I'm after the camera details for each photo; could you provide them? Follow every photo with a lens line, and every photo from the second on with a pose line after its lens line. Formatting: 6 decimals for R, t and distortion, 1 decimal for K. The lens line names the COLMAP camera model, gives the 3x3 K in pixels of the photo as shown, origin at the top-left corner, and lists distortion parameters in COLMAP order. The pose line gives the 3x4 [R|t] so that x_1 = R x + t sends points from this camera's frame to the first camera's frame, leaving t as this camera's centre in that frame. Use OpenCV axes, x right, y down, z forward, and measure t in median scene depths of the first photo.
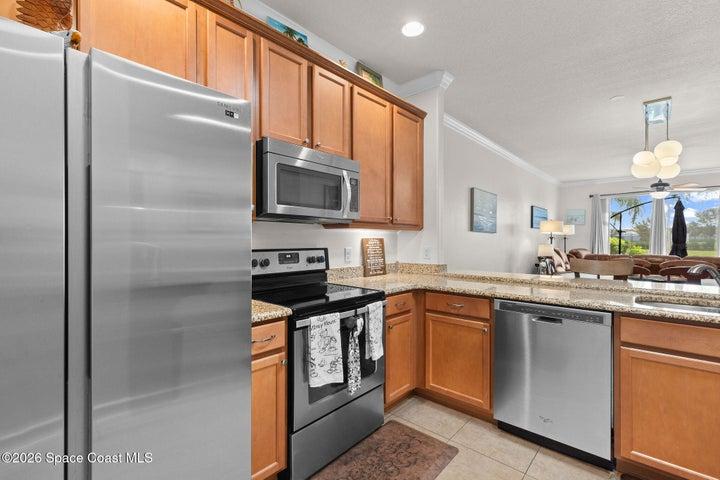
lens RADIAL K [[326.3, 0, 357.9], [0, 326.3, 238.8], [0, 0, 1]] dist [0.005170, -0.001396]
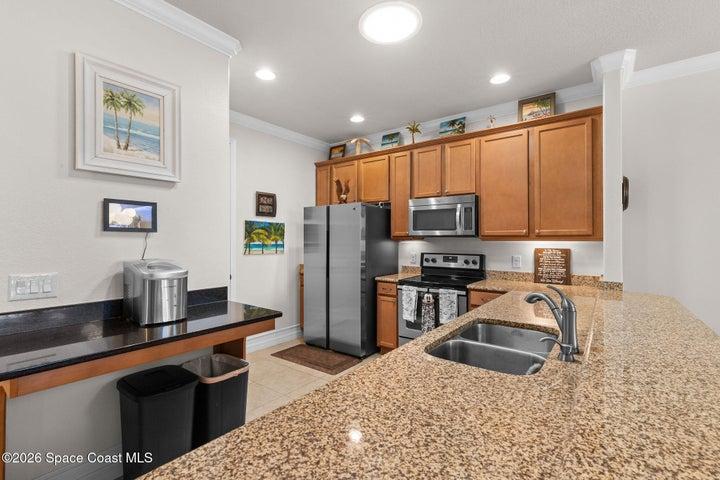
lens RADIAL K [[326.3, 0, 358.5], [0, 326.3, 237.0], [0, 0, 1]] dist [0.005170, -0.001396]
pose [[0.085243, -0.011055, -0.996299, 1.157709], [-0.001900, 0.999935, -0.011258, -0.028059], [0.996358, 0.002852, 0.085216, 0.317874]]
